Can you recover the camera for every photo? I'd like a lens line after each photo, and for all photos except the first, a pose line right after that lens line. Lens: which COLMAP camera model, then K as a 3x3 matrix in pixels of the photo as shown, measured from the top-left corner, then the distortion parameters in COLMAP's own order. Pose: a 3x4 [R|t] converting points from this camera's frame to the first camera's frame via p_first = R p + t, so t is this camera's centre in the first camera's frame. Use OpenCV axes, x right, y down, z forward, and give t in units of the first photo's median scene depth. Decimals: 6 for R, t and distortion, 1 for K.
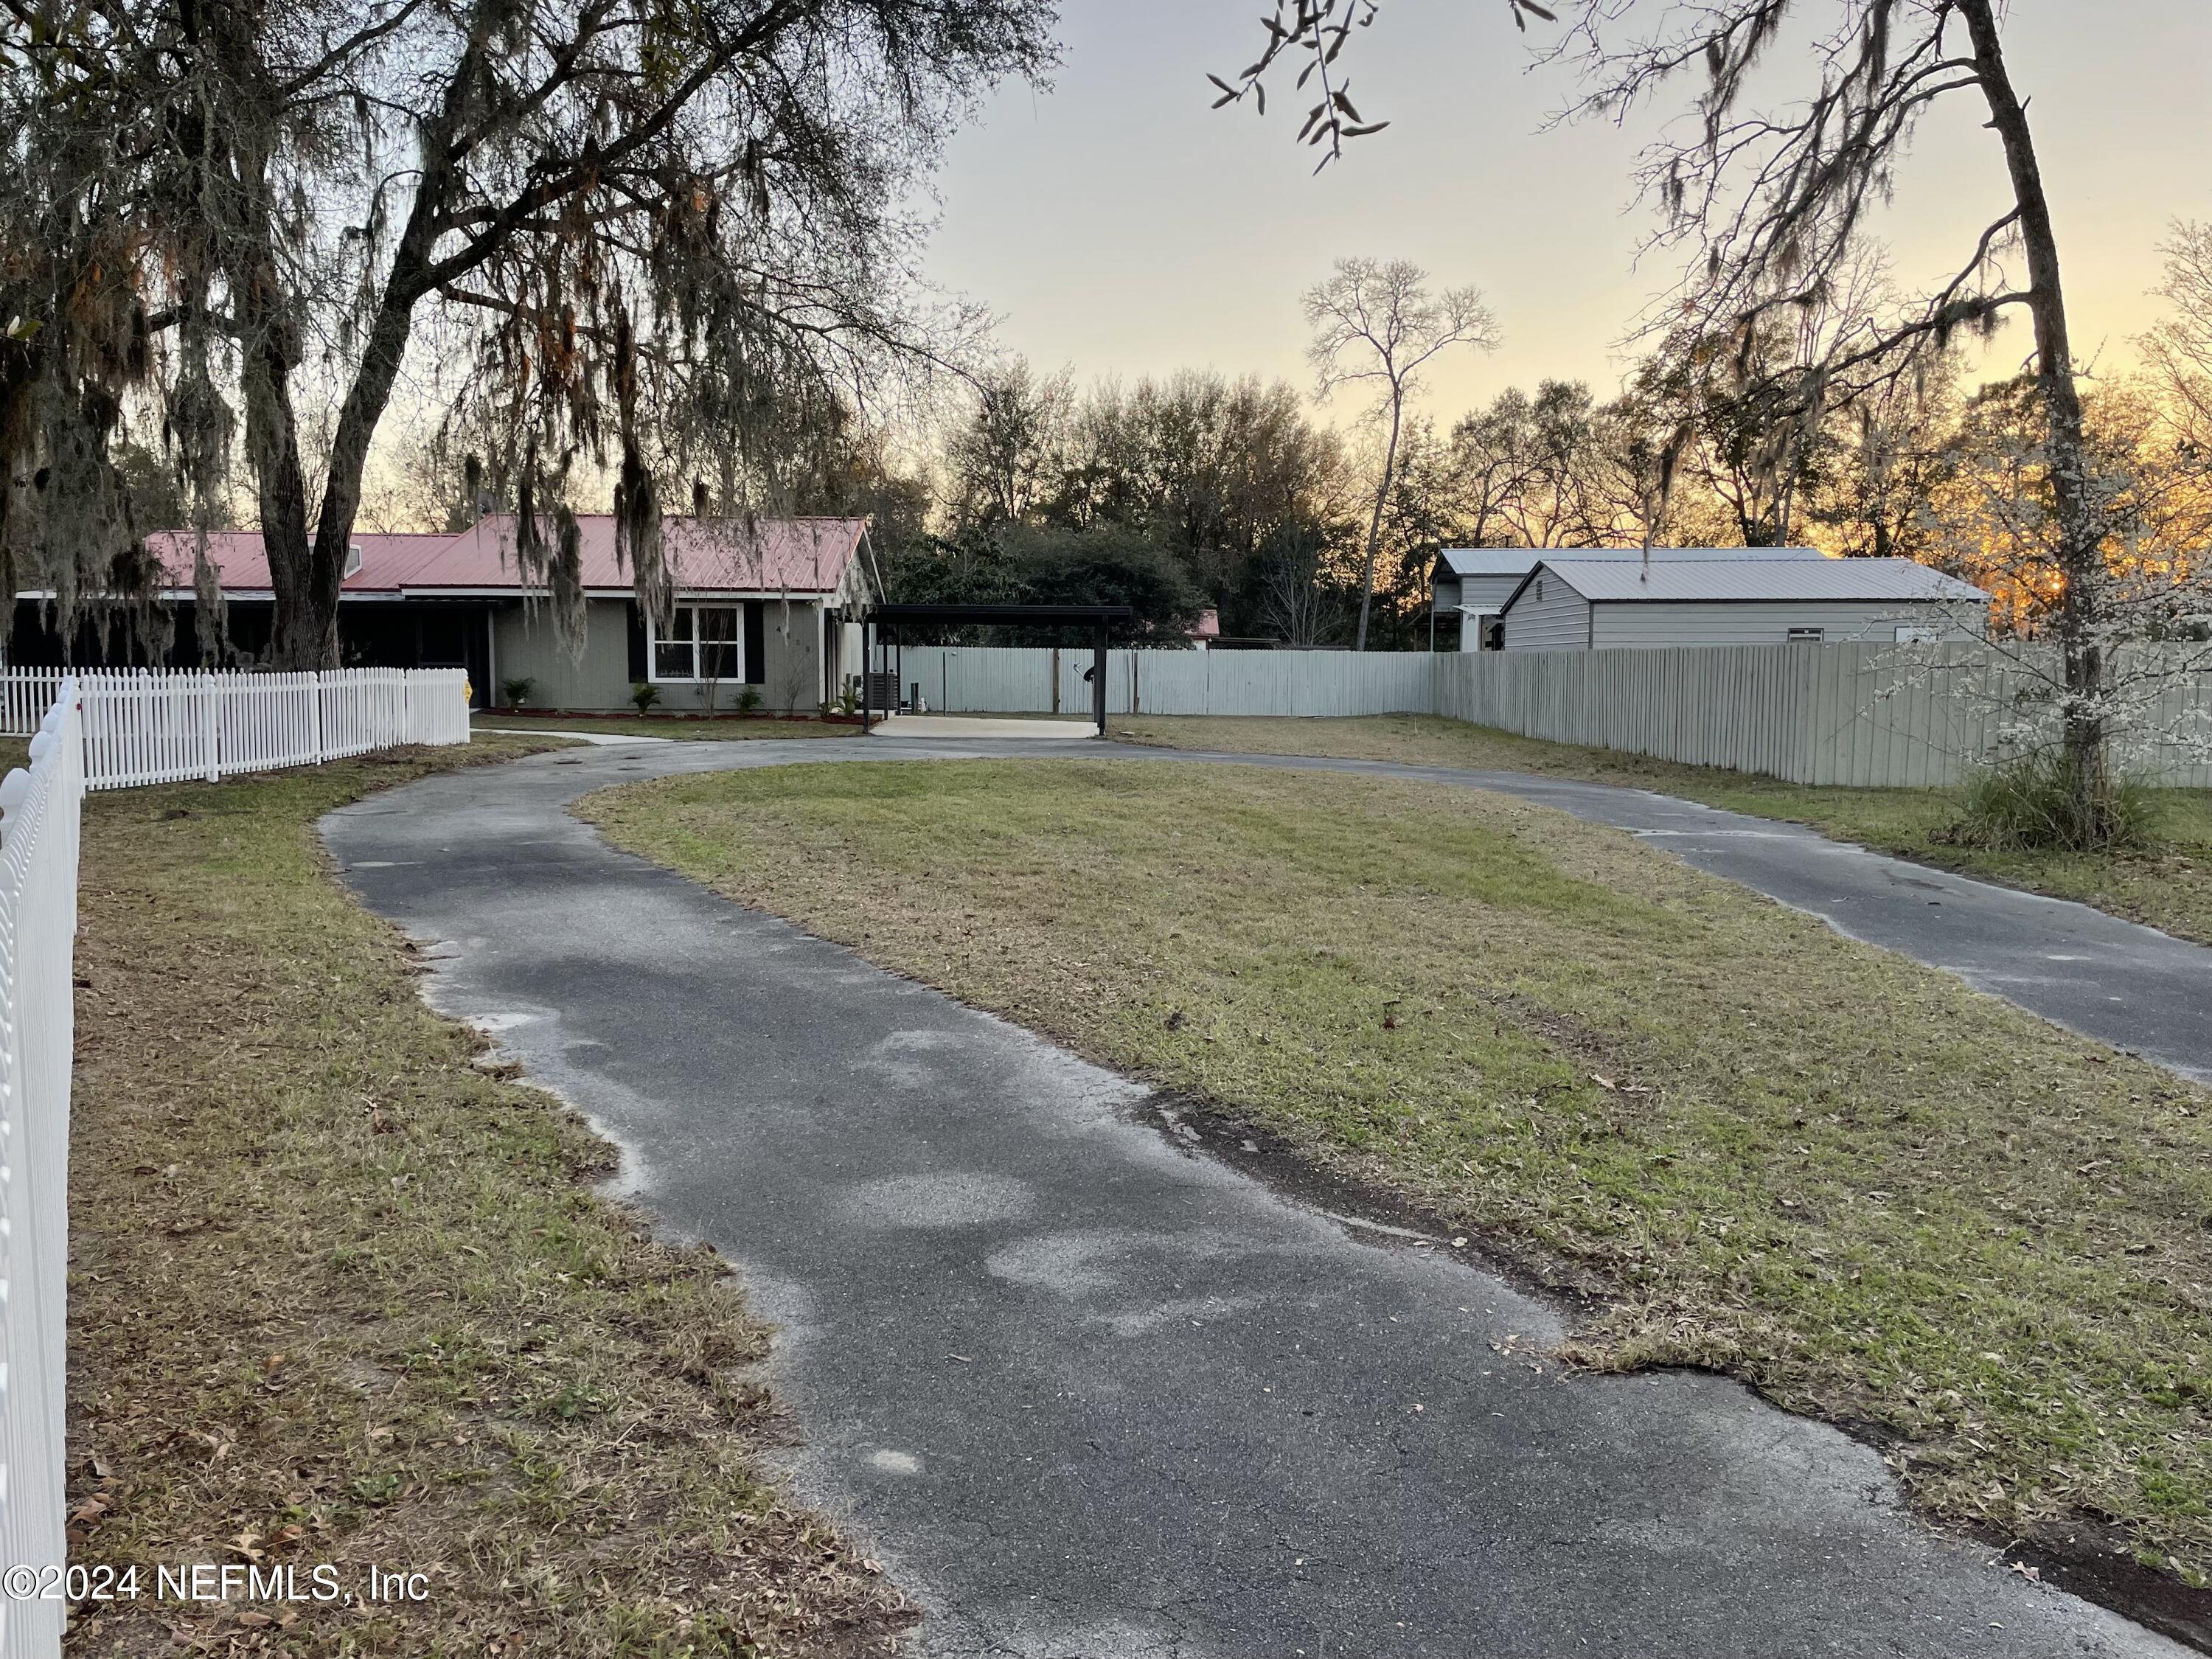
lens RADIAL K [[1658.7, 0, 1109.7], [0, 1658.7, 811.7], [0, 0, 1]] dist [0.098901, -0.142780]
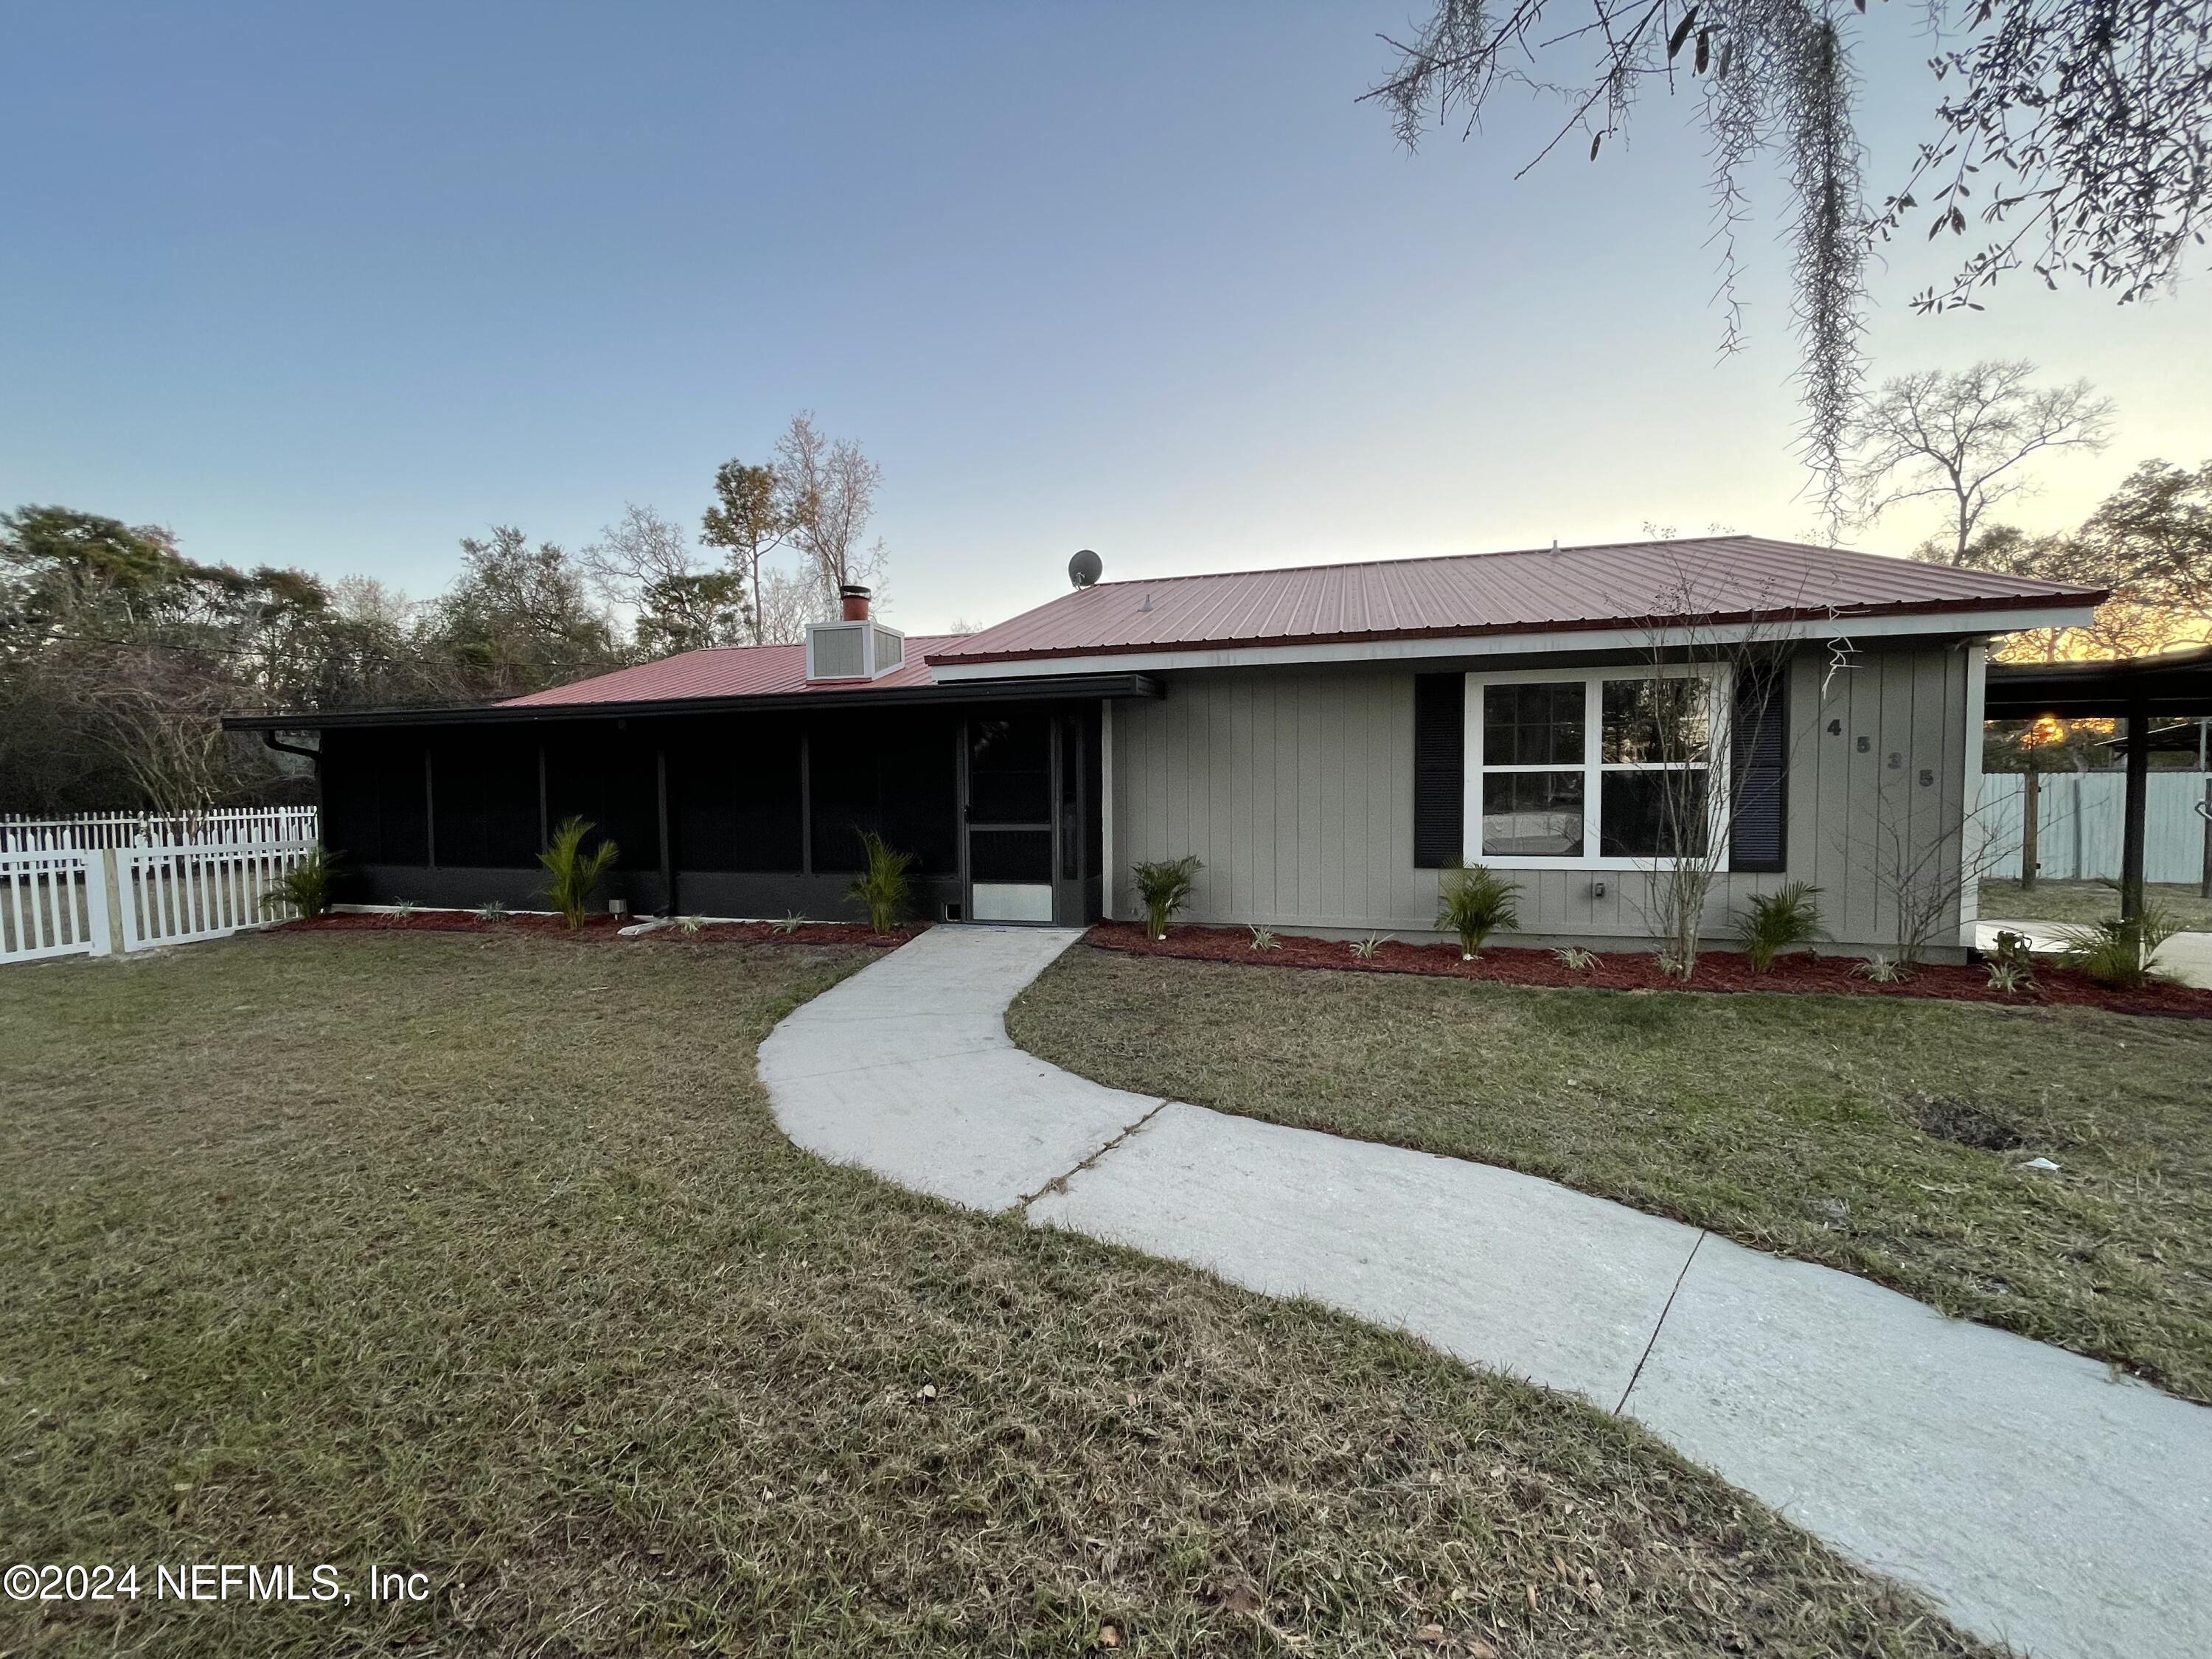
lens RADIAL K [[903.4, 0, 1098.5], [0, 903.4, 823.6], [0, 0, 1]] dist [0.000153, 0.000536]
pose [[0.953746, -0.000796, -0.300613, -0.233929], [-0.015057, 0.998615, -0.050414, -0.059879], [0.300237, 0.052609, 0.952413, 0.602870]]
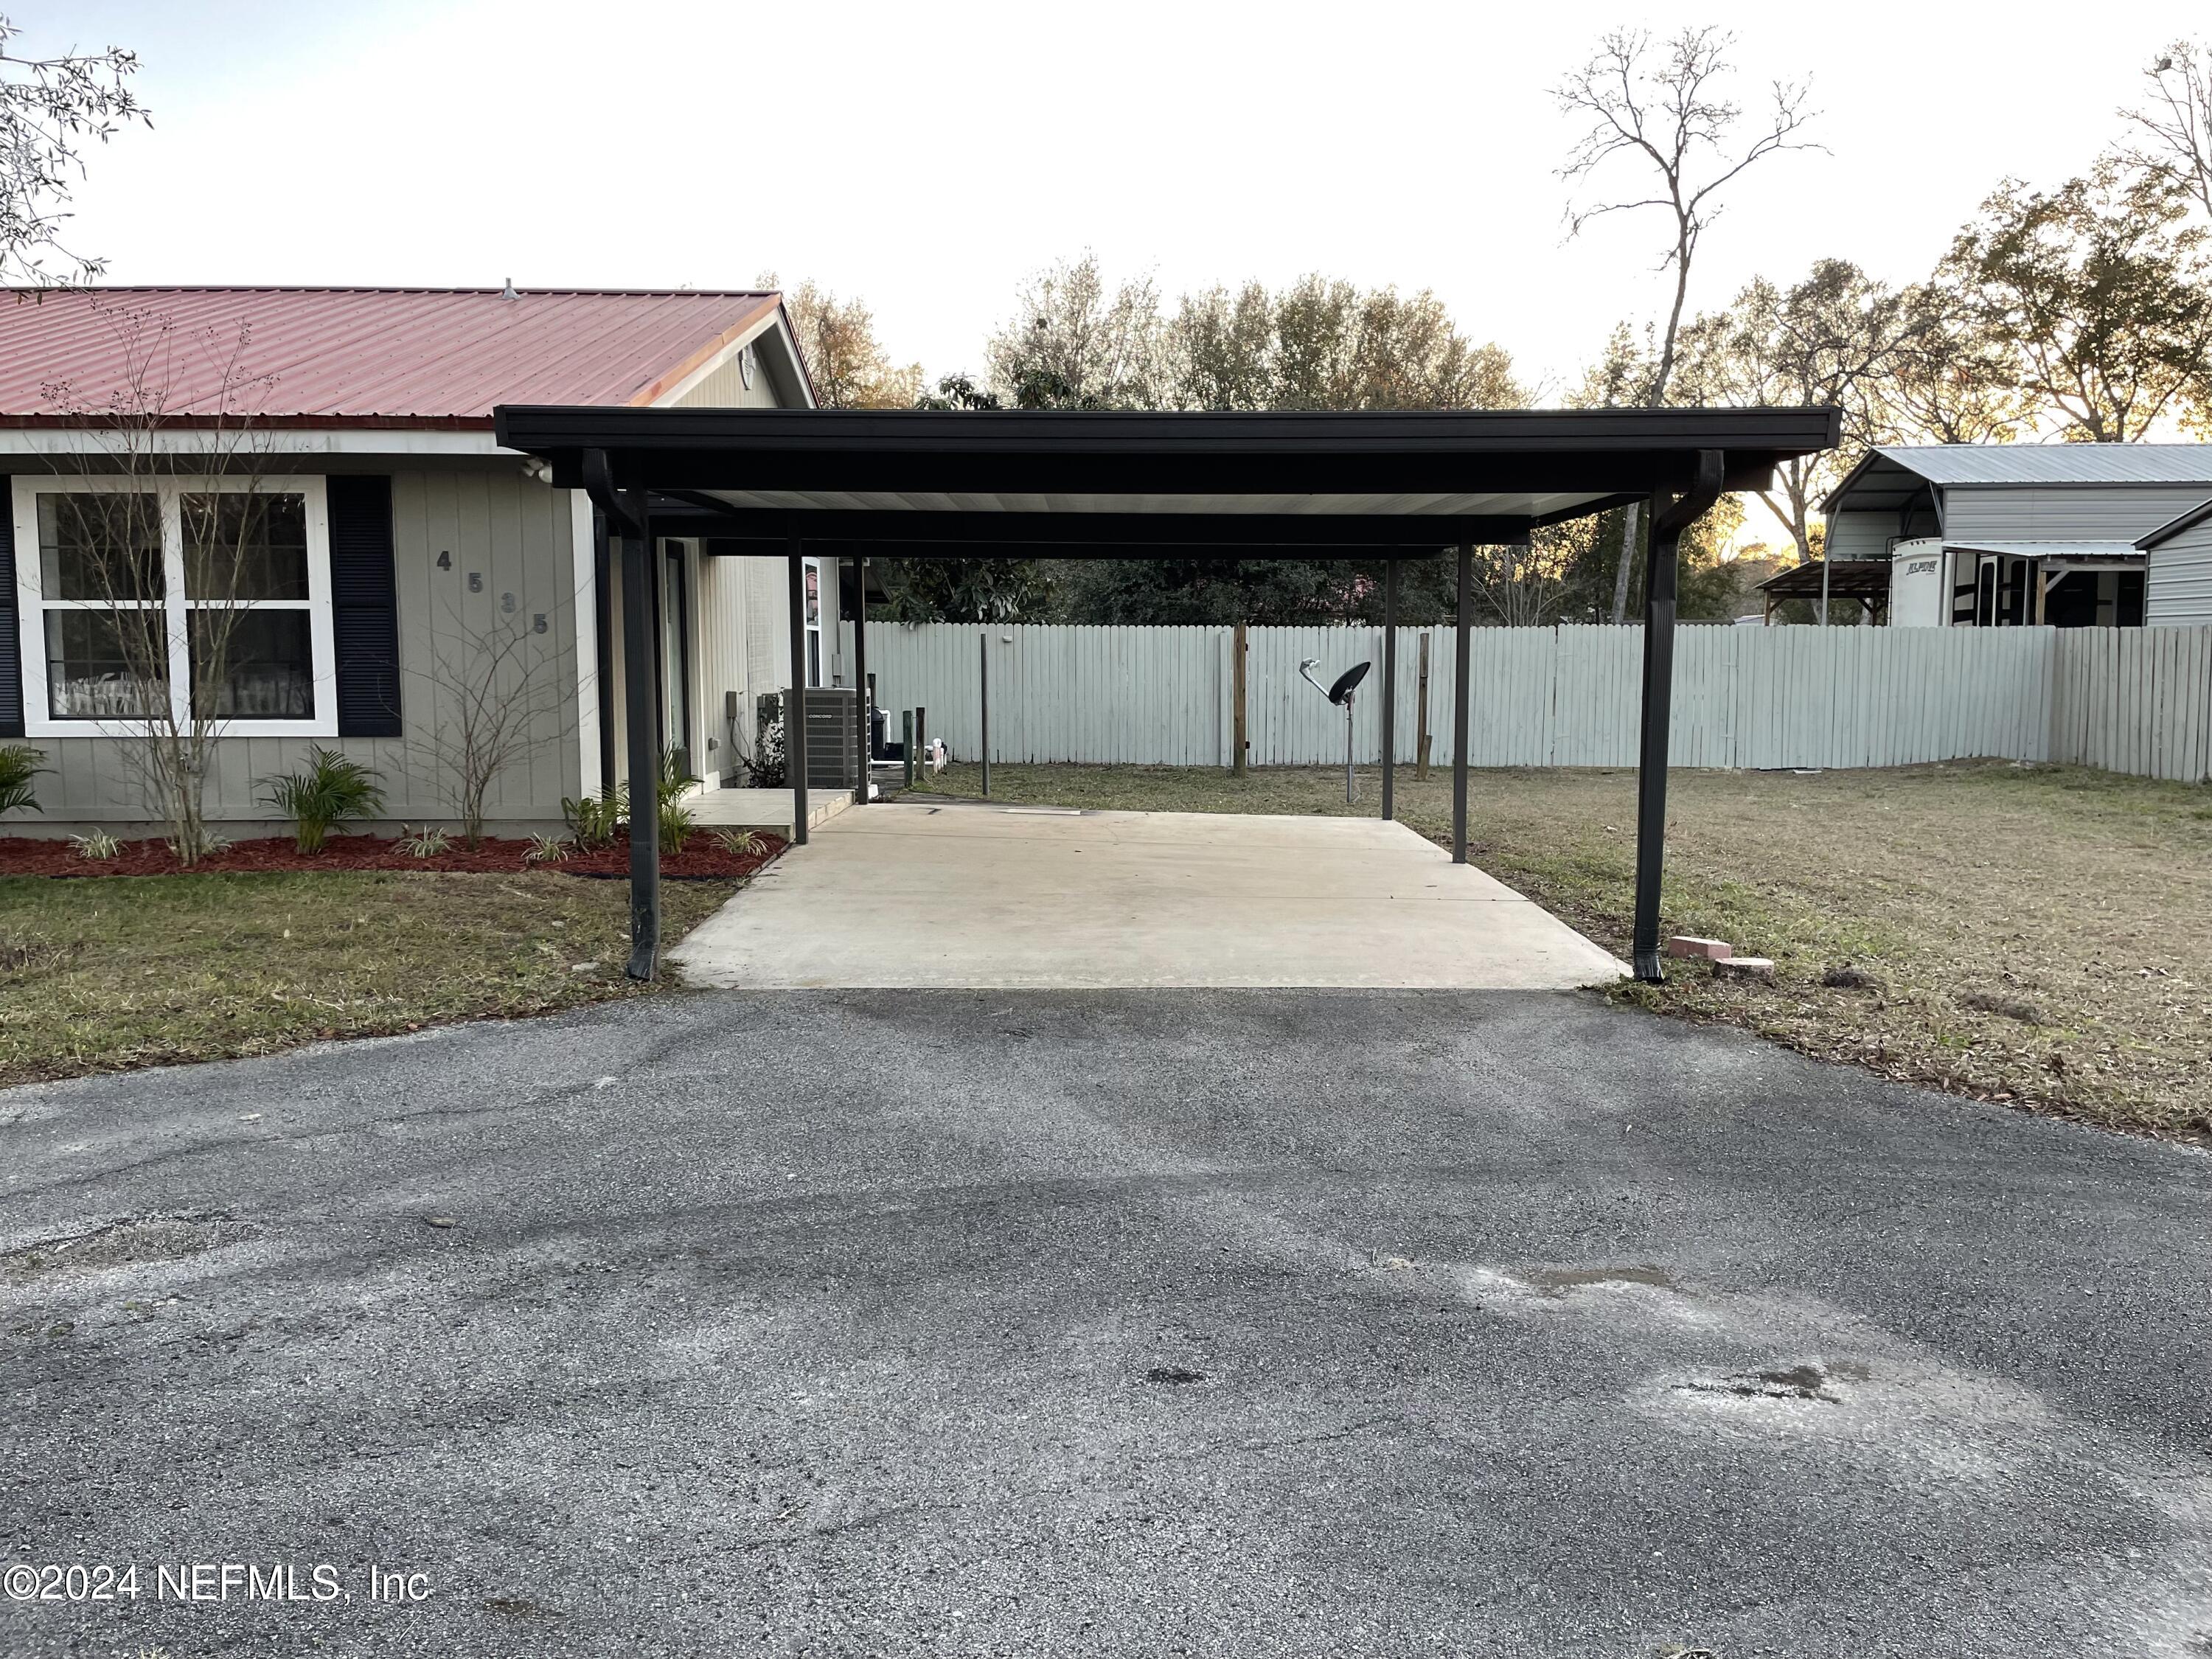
lens RADIAL K [[1697.5, 0, 1149.2], [0, 1697.5, 817.4], [0, 0, 1]] dist [0.101539, -0.123252]
pose [[0.999968, -0.003010, -0.007364, -0.051868], [0.003085, 0.999944, 0.010125, -0.051336], [0.007333, -0.010148, 0.999922, 0.539482]]
